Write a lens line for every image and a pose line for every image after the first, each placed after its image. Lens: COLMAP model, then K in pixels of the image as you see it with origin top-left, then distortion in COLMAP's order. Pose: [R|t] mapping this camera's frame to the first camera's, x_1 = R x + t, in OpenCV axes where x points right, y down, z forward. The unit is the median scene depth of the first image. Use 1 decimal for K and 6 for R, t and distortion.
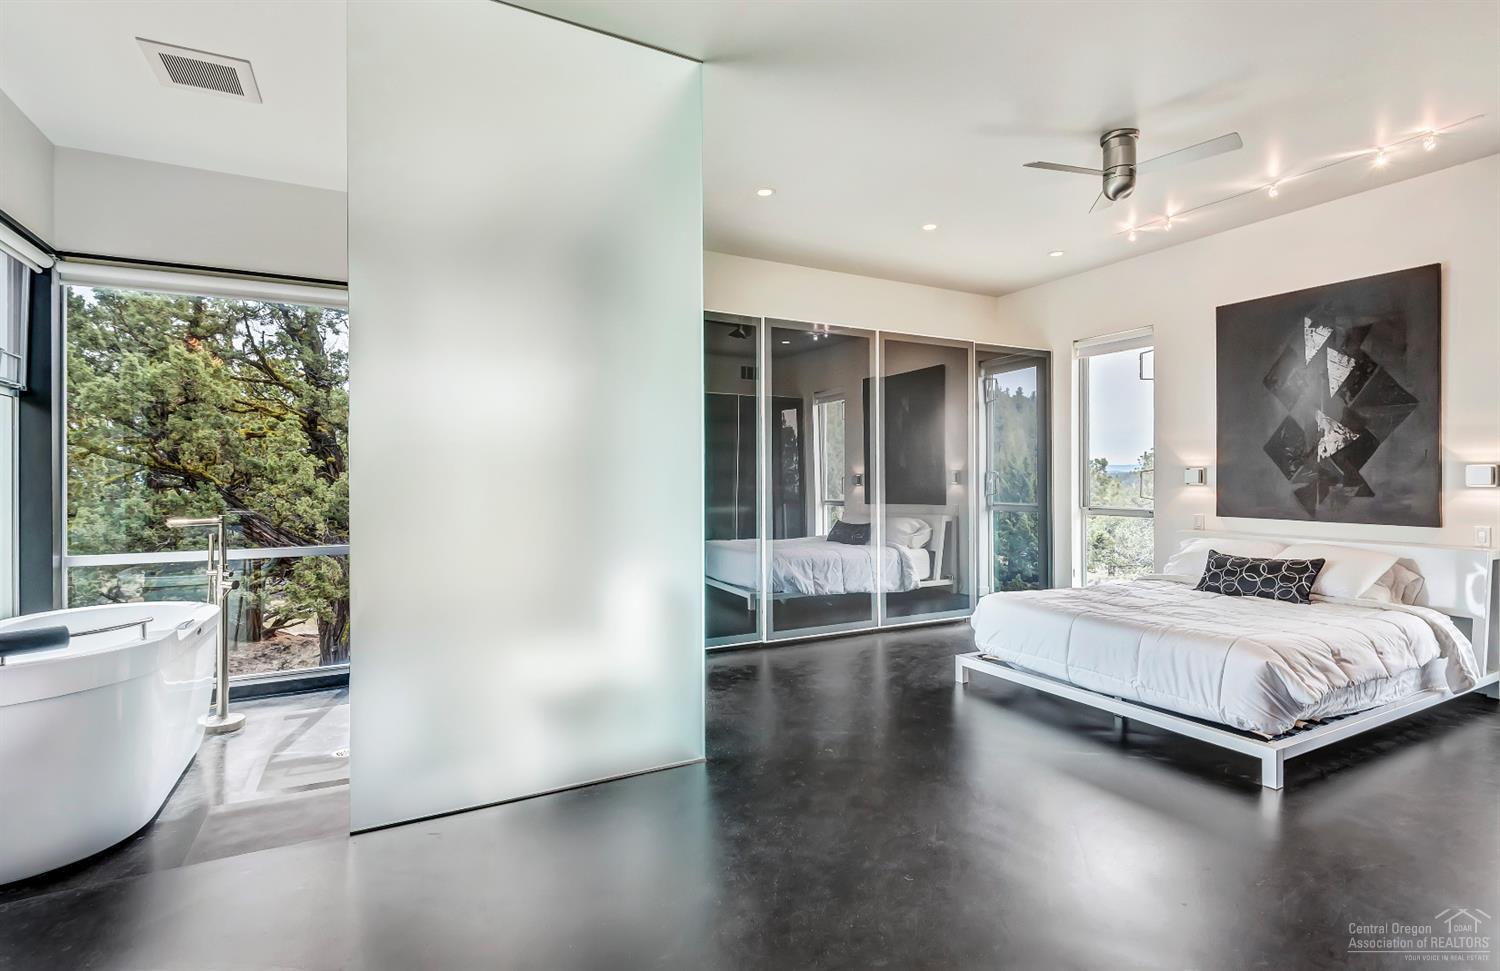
lens RADIAL K [[710.8, 0, 733.6], [0, 710.8, 478.3], [0, 0, 1]] dist [0.001048, 0.000224]
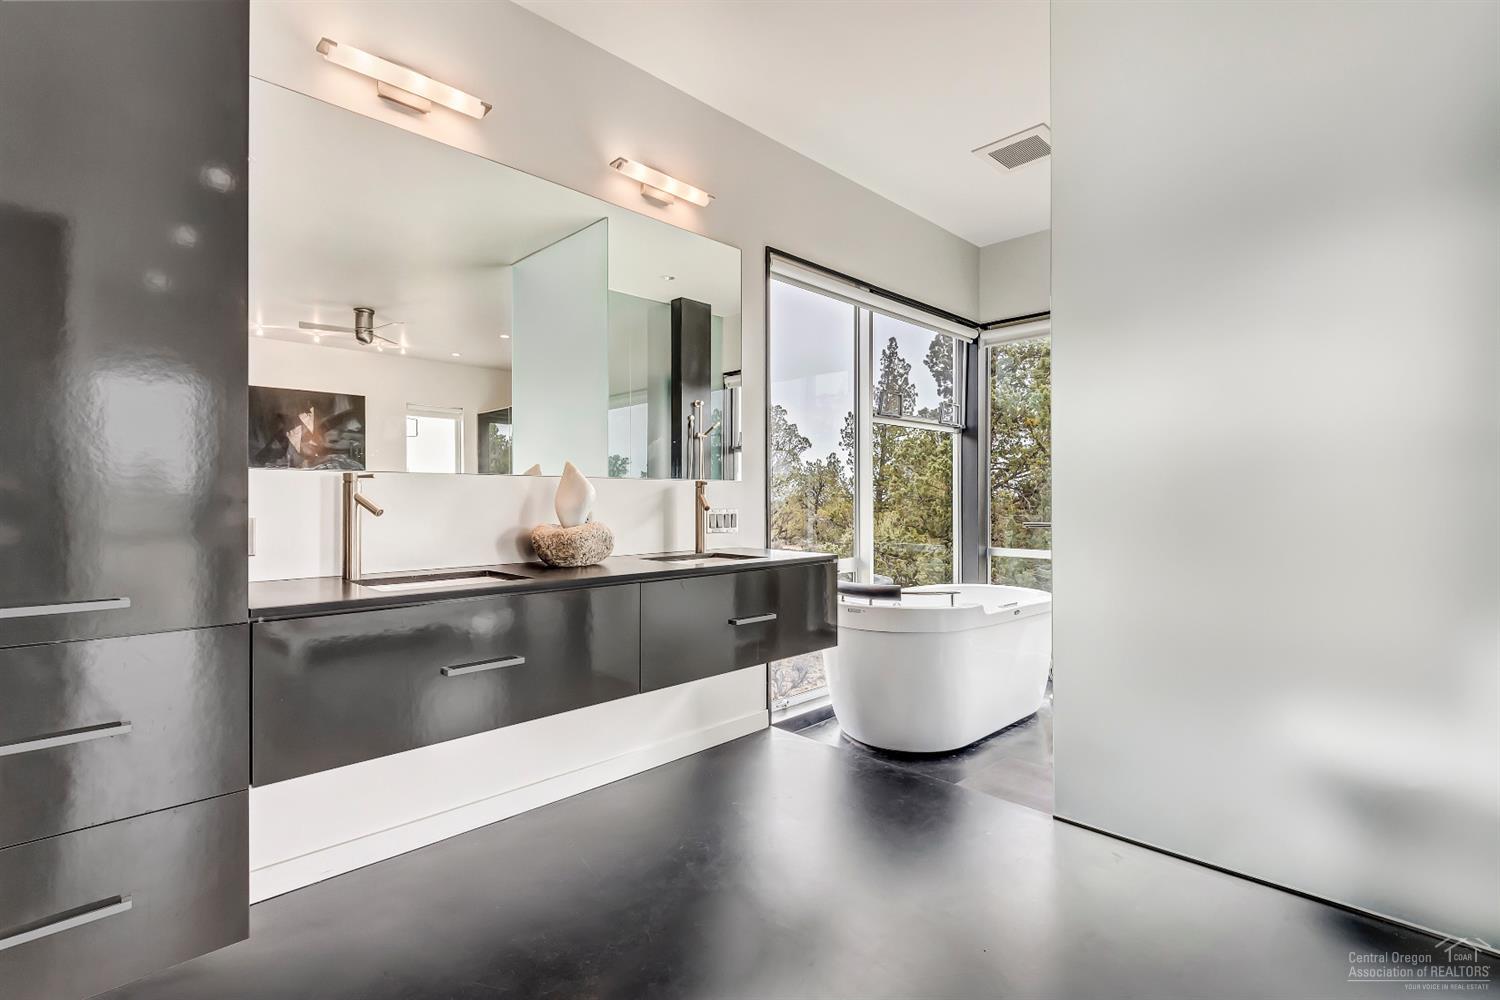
lens RADIAL K [[709.8, 0, 746.1], [0, 709.8, 491.3], [0, 0, 1]] dist [0.001130, -0.000418]
pose [[0.291815, -0.011716, -0.956403, 0.229089], [-0.003484, 0.999905, -0.013312, 0.023321], [0.956469, 0.007216, 0.291746, 0.172702]]
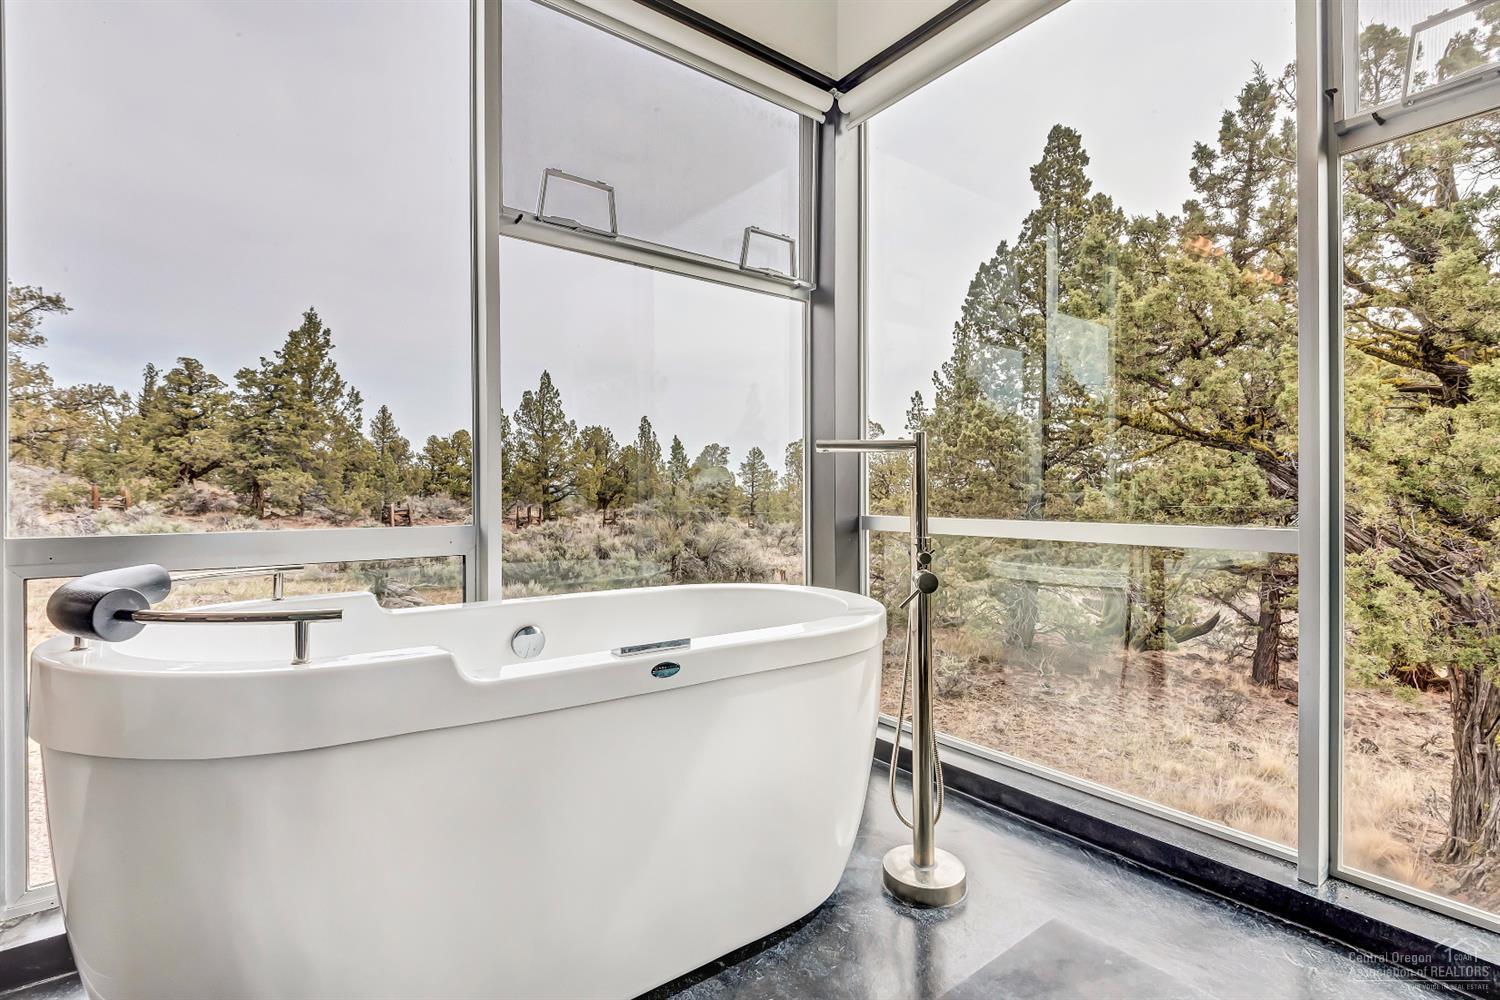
lens RADIAL K [[709.8, 0, 746.1], [0, 709.8, 491.3], [0, 0, 1]] dist [0.001130, -0.000418]
pose [[0.160520, -0.006775, -0.987009, -0.276351], [-0.000268, 0.999976, -0.006908, 0.094843], [0.987032, 0.001374, 0.160515, 0.812543]]
